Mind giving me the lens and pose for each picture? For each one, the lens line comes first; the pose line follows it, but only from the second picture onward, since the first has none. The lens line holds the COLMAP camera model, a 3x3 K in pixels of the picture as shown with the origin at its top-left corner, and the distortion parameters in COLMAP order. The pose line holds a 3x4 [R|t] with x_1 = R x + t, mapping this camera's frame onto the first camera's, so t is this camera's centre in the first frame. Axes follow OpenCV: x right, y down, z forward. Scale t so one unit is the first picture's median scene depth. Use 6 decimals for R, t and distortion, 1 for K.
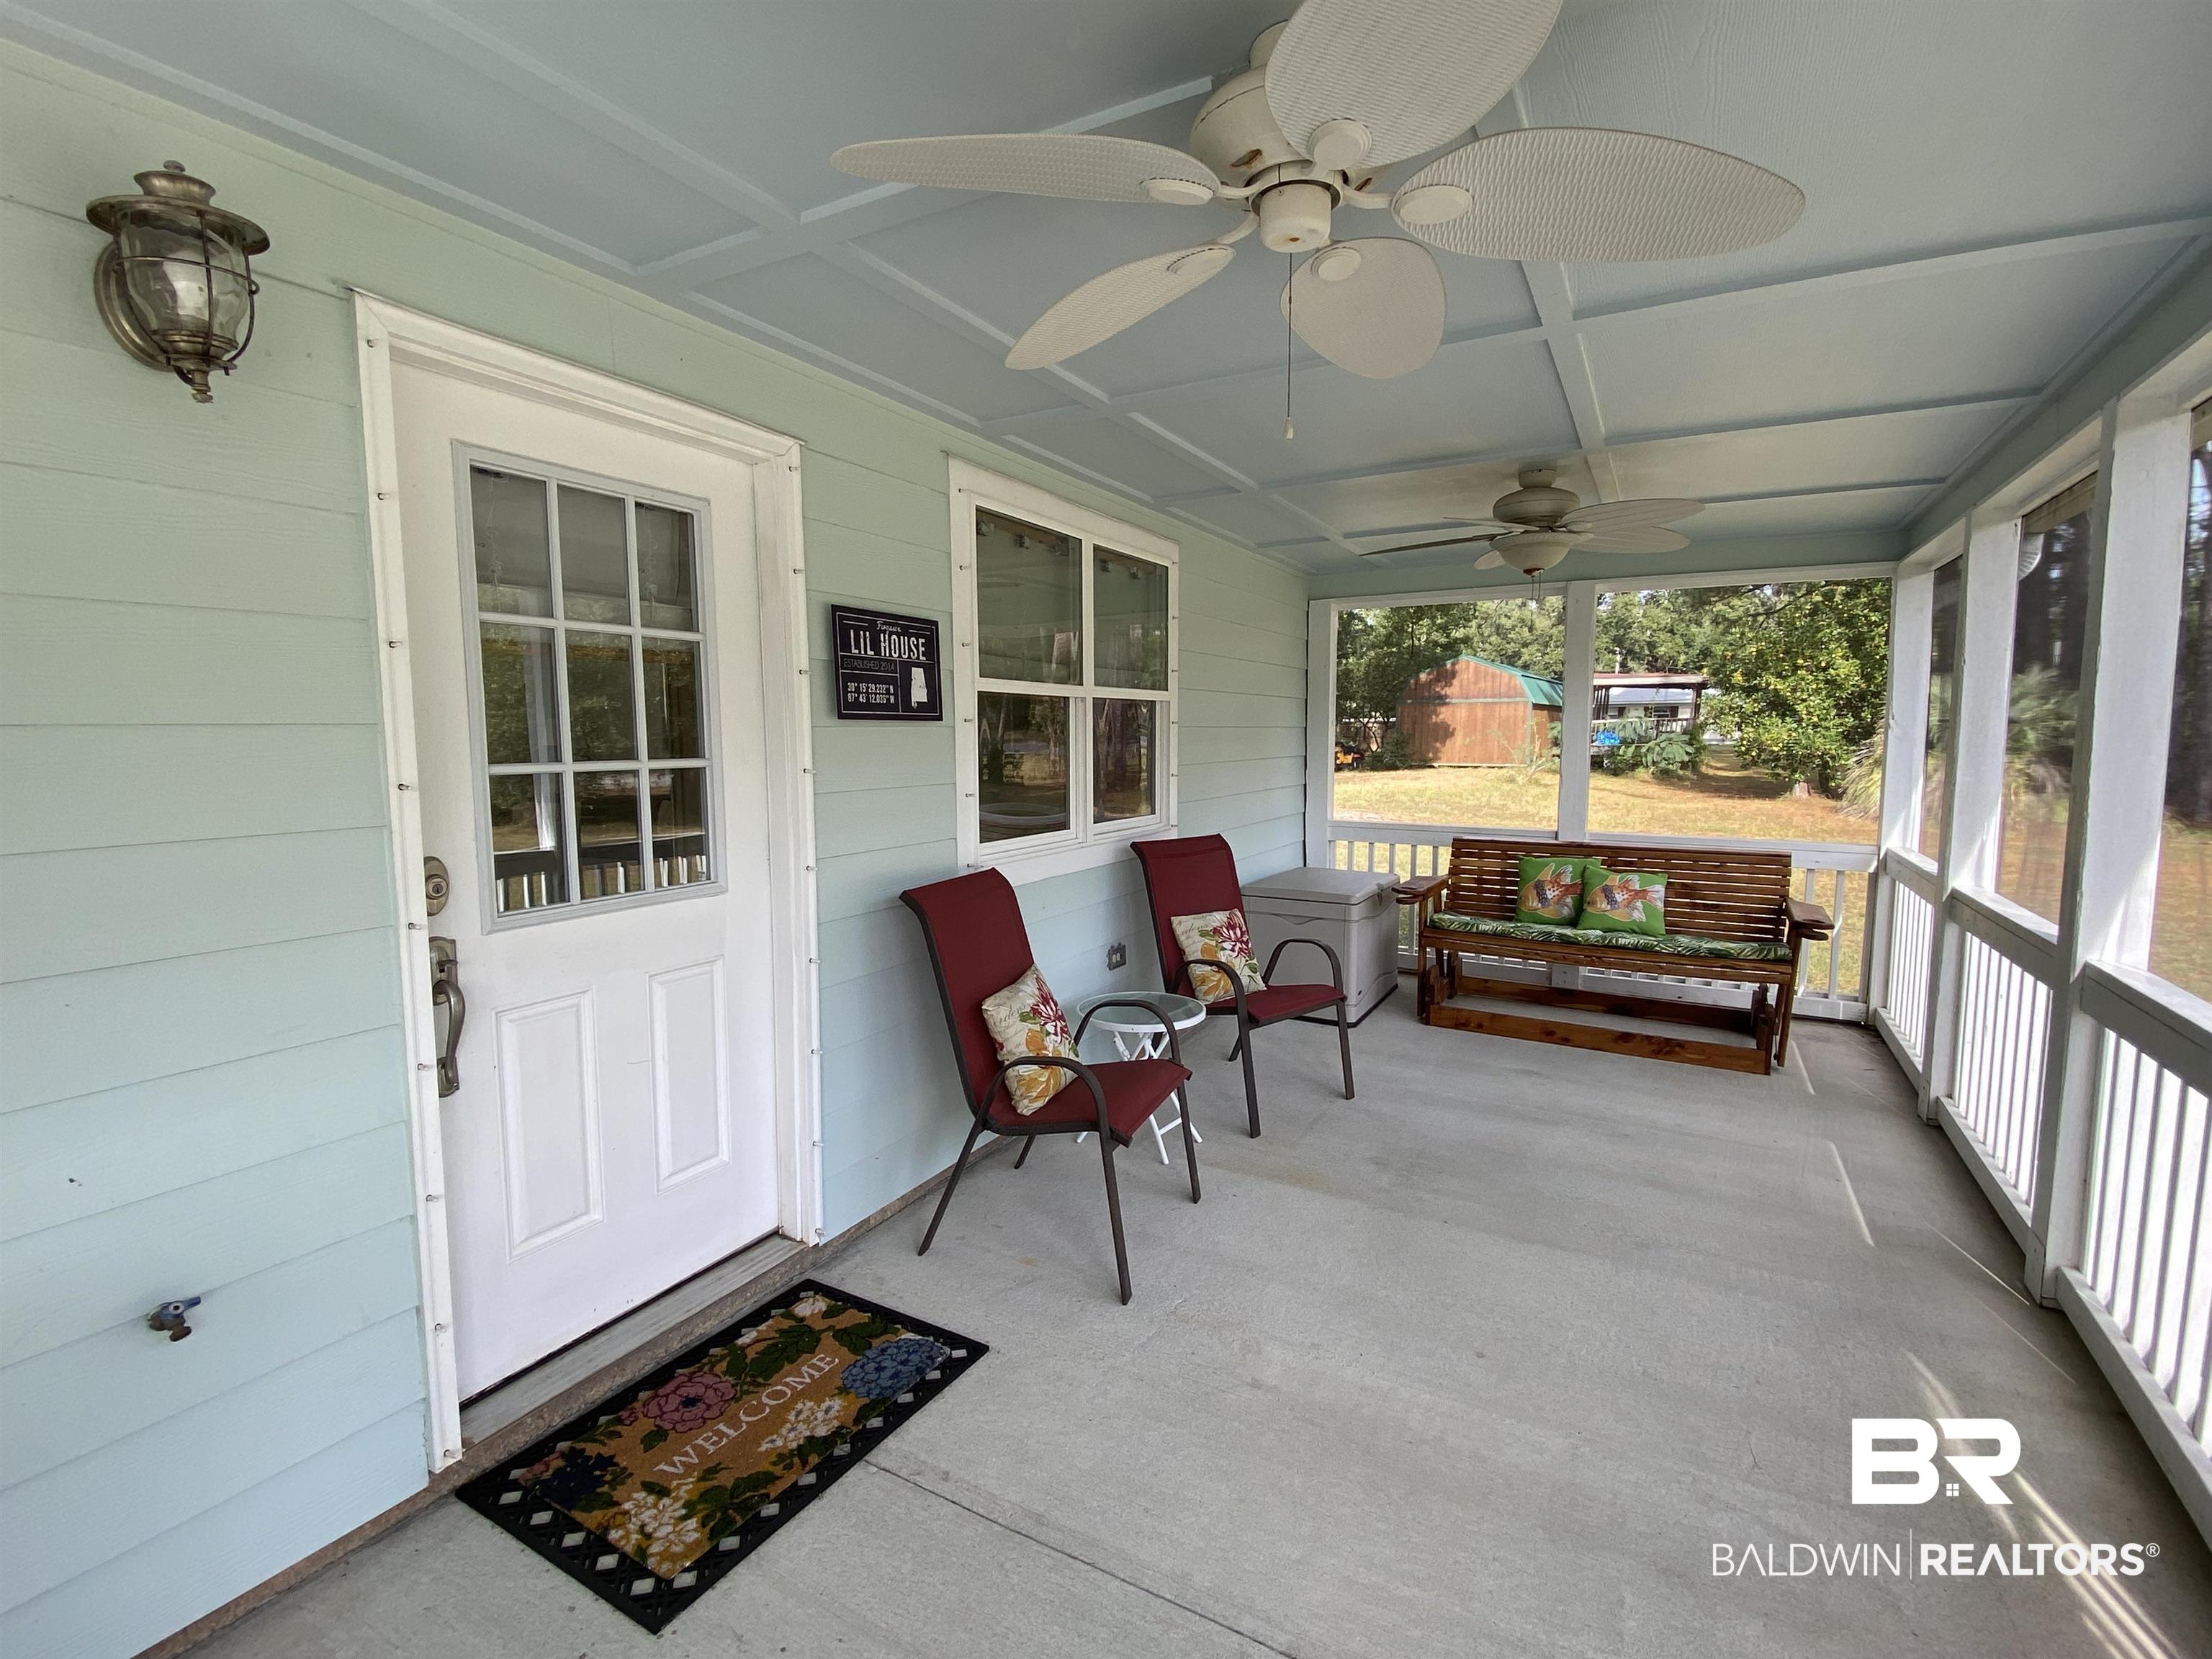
lens RADIAL K [[1035.7, 0, 1106.0], [0, 1035.7, 829.5], [0, 0, 1]] dist [0.000751, -0.000125]
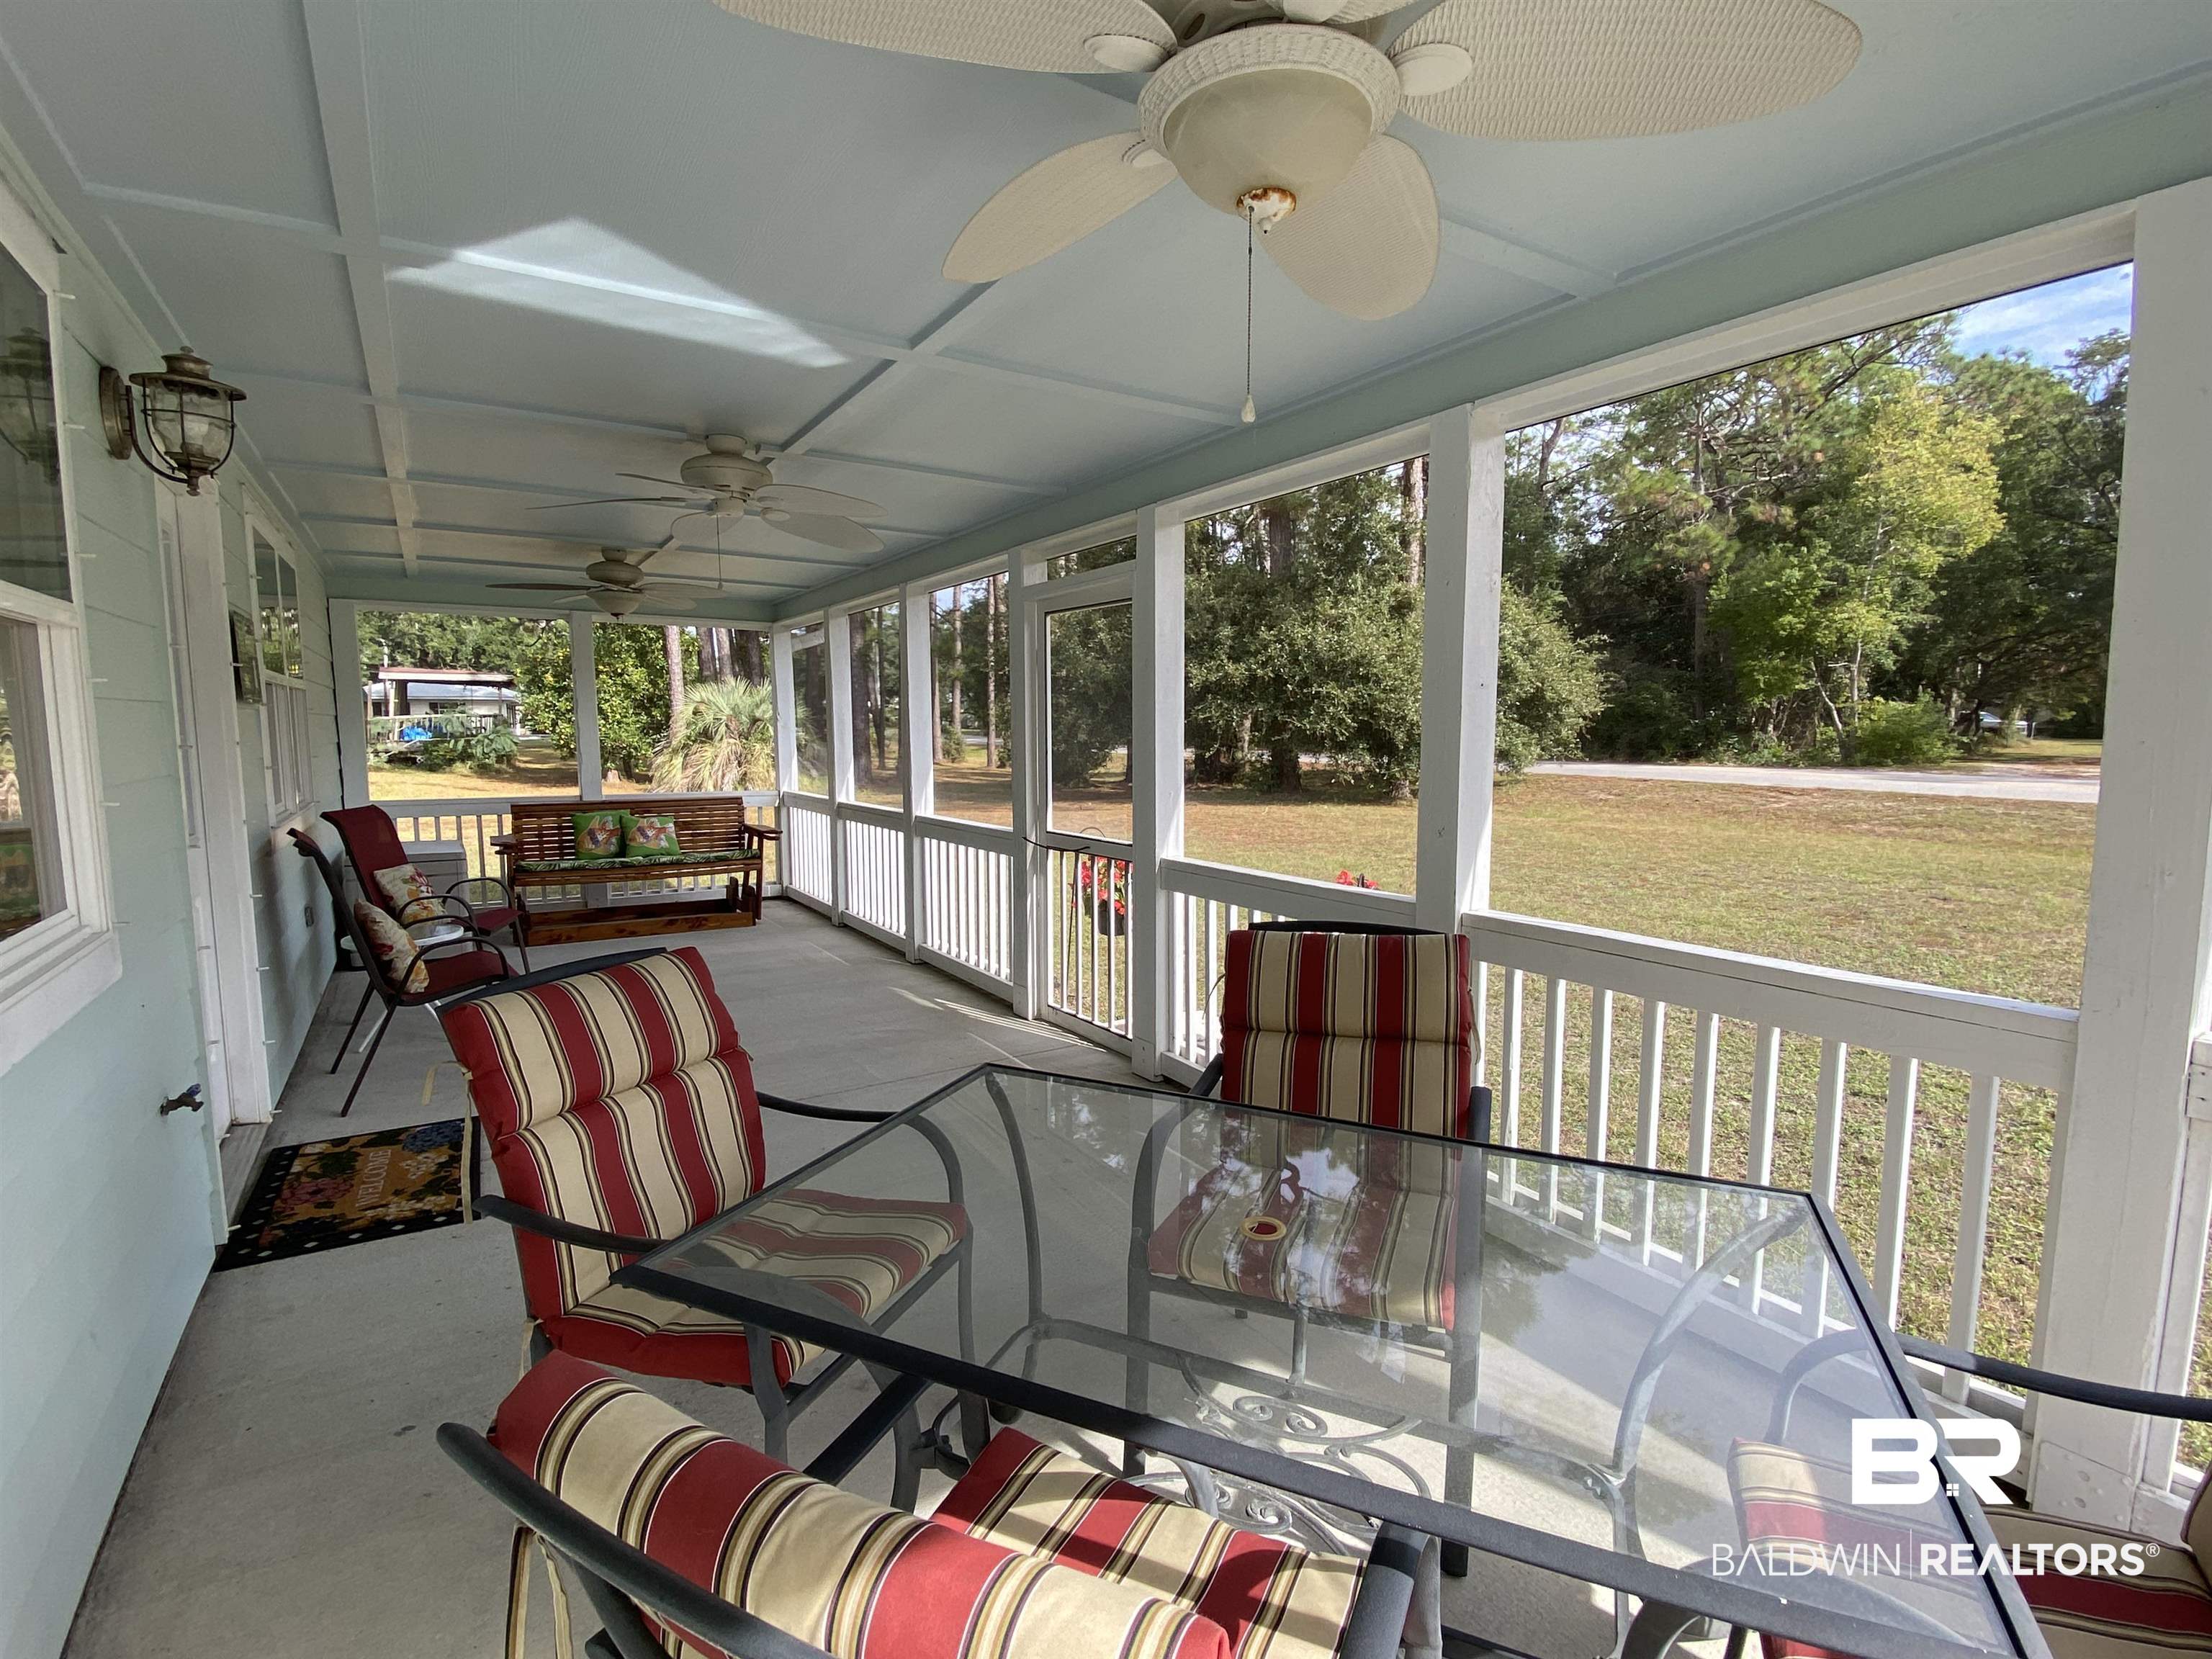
lens RADIAL K [[1035.7, 0, 1106.0], [0, 1035.7, 829.5], [0, 0, 1]] dist [0.000751, -0.000125]
pose [[0.476653, -0.085283, 0.874945, -0.491630], [0.083042, 0.995201, 0.051765, 0.037400], [-0.875161, 0.047984, 0.481447, -0.287216]]
